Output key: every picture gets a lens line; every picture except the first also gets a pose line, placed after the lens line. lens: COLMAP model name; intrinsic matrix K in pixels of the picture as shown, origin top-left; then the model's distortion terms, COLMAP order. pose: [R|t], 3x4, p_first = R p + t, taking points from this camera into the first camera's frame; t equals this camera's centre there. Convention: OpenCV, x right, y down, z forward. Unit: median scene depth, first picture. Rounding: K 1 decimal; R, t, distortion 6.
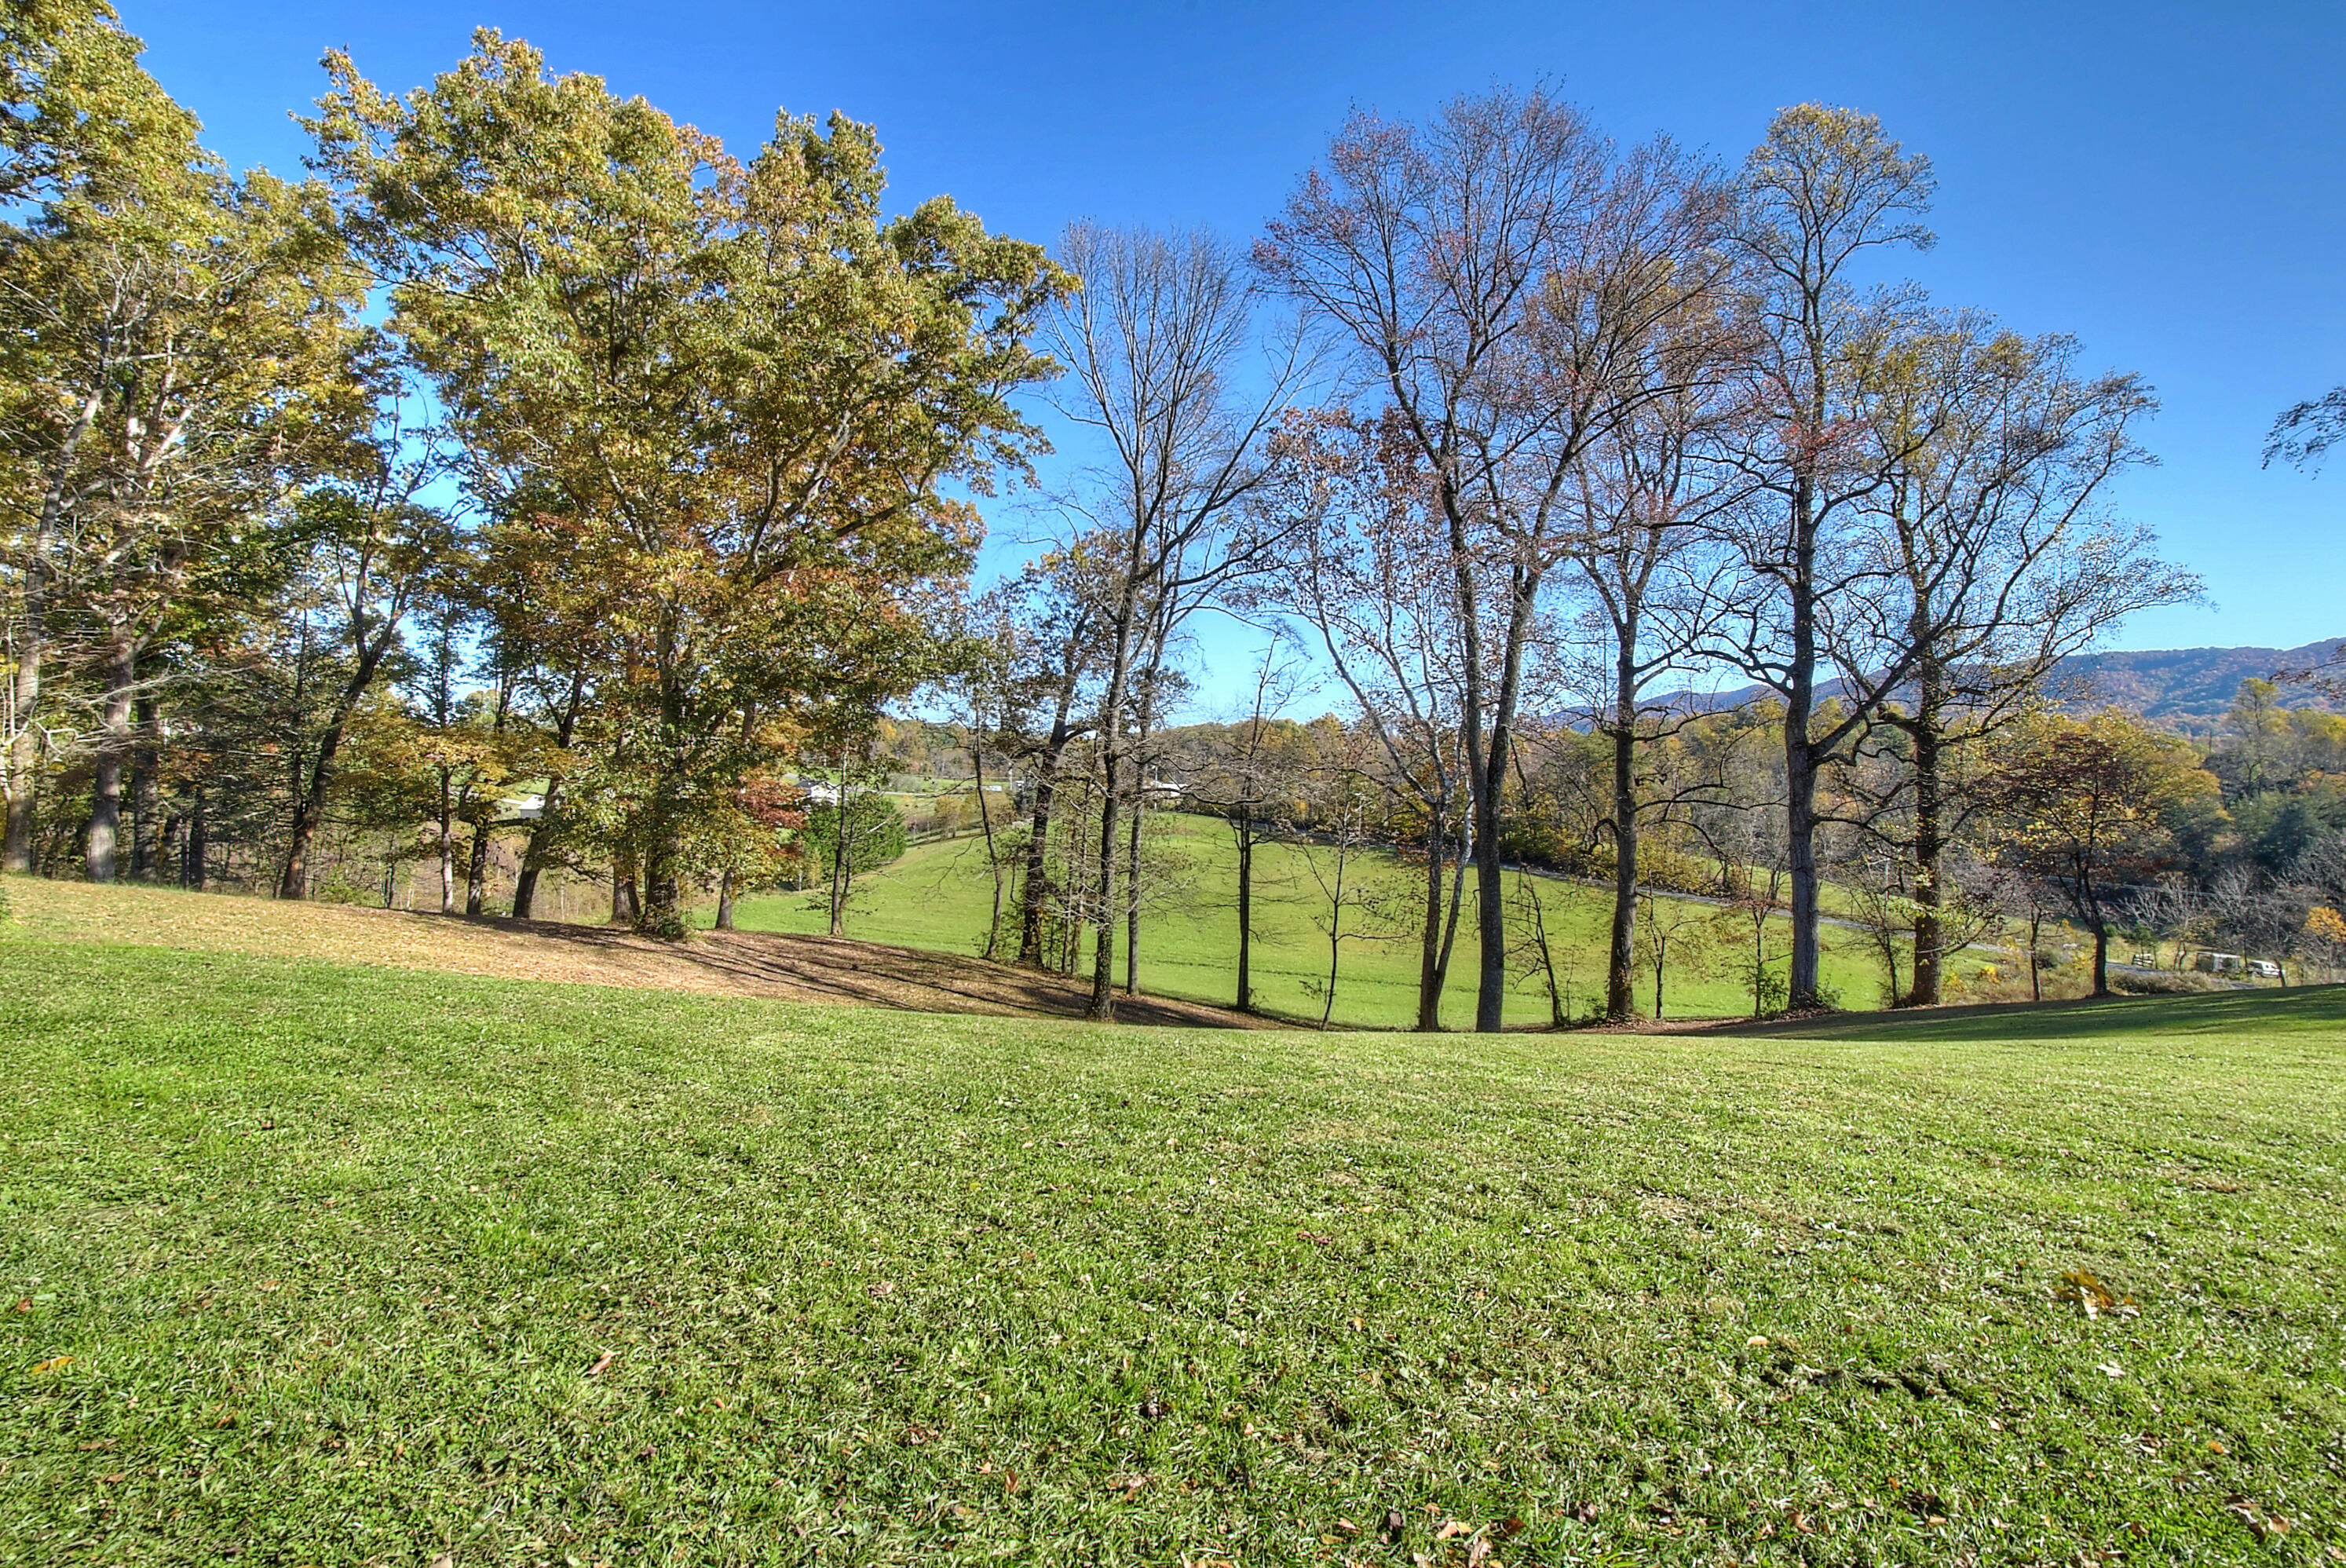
lens RADIAL K [[1040.2, 0, 1177.0], [0, 1040.2, 783.8], [0, 0, 1]] dist [-0.001572, -0.002037]
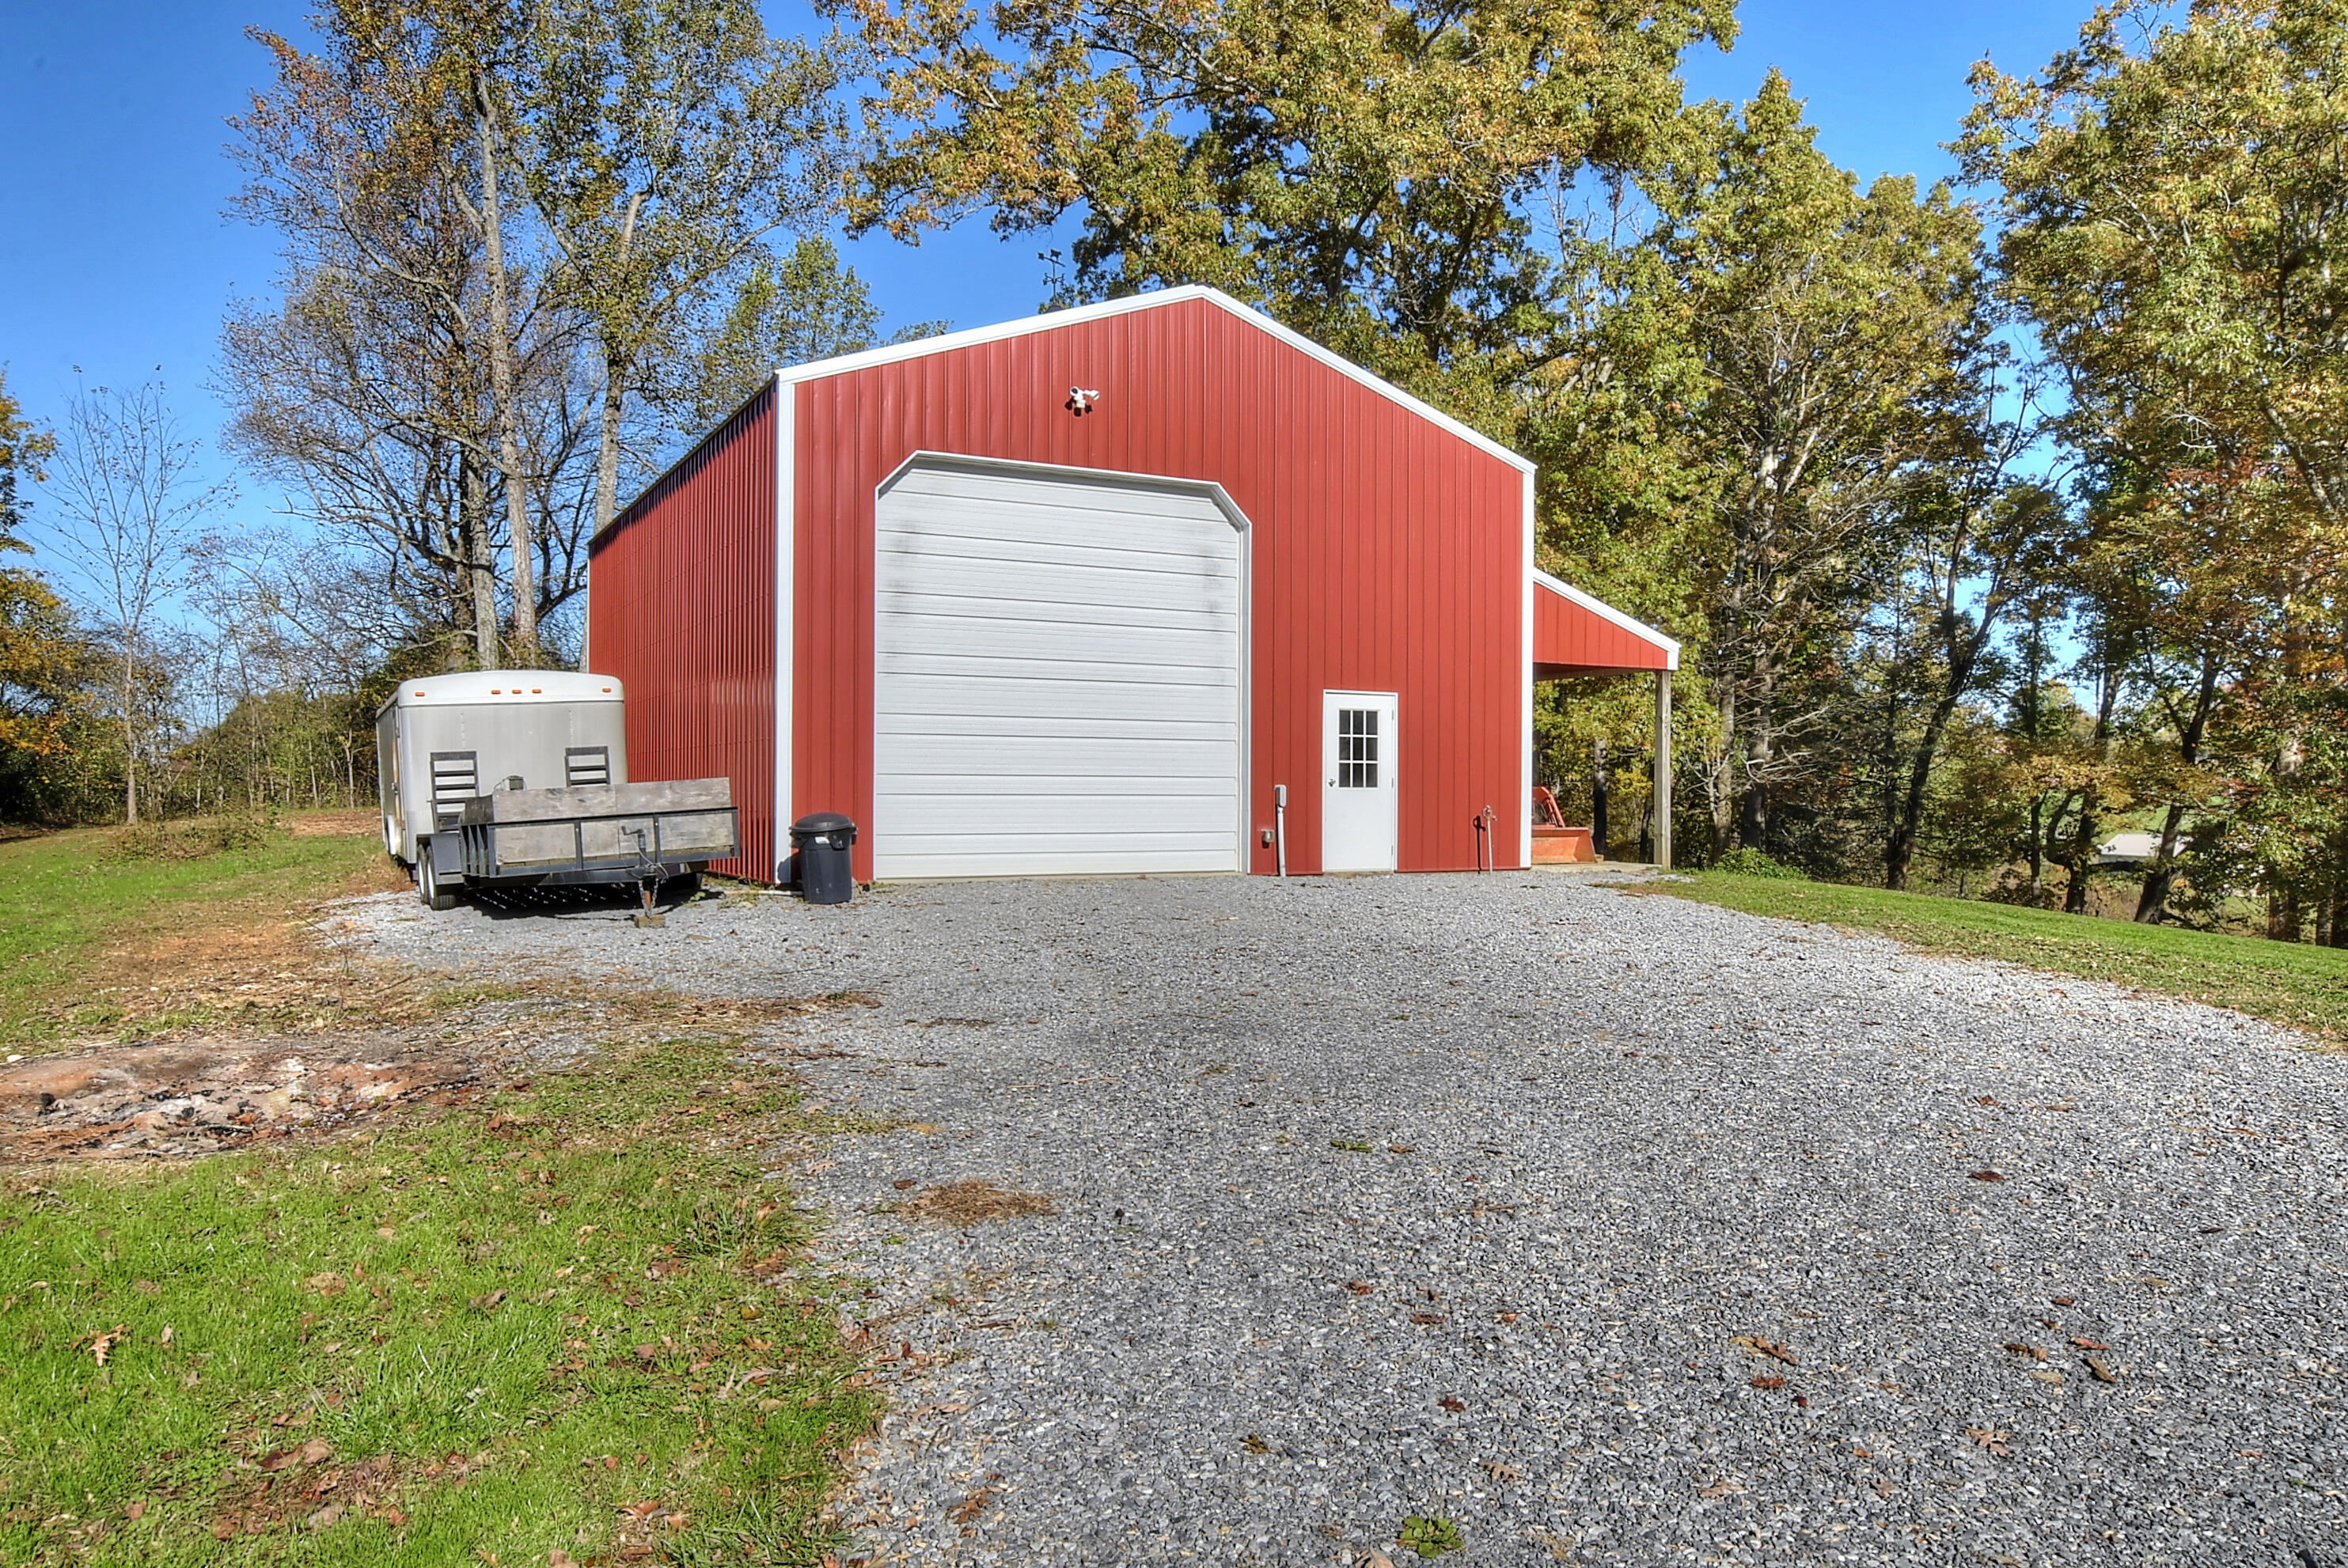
lens RADIAL K [[1617.0, 0, 1176.5], [0, 1617.0, 794.1], [0, 0, 1]] dist [-0.007584, -0.002463]
pose [[0.473327, -0.007330, -0.880857, 0.075628], [-0.005897, 0.999917, -0.011490, 0.002863], [0.880867, 0.010632, 0.473244, -0.175258]]
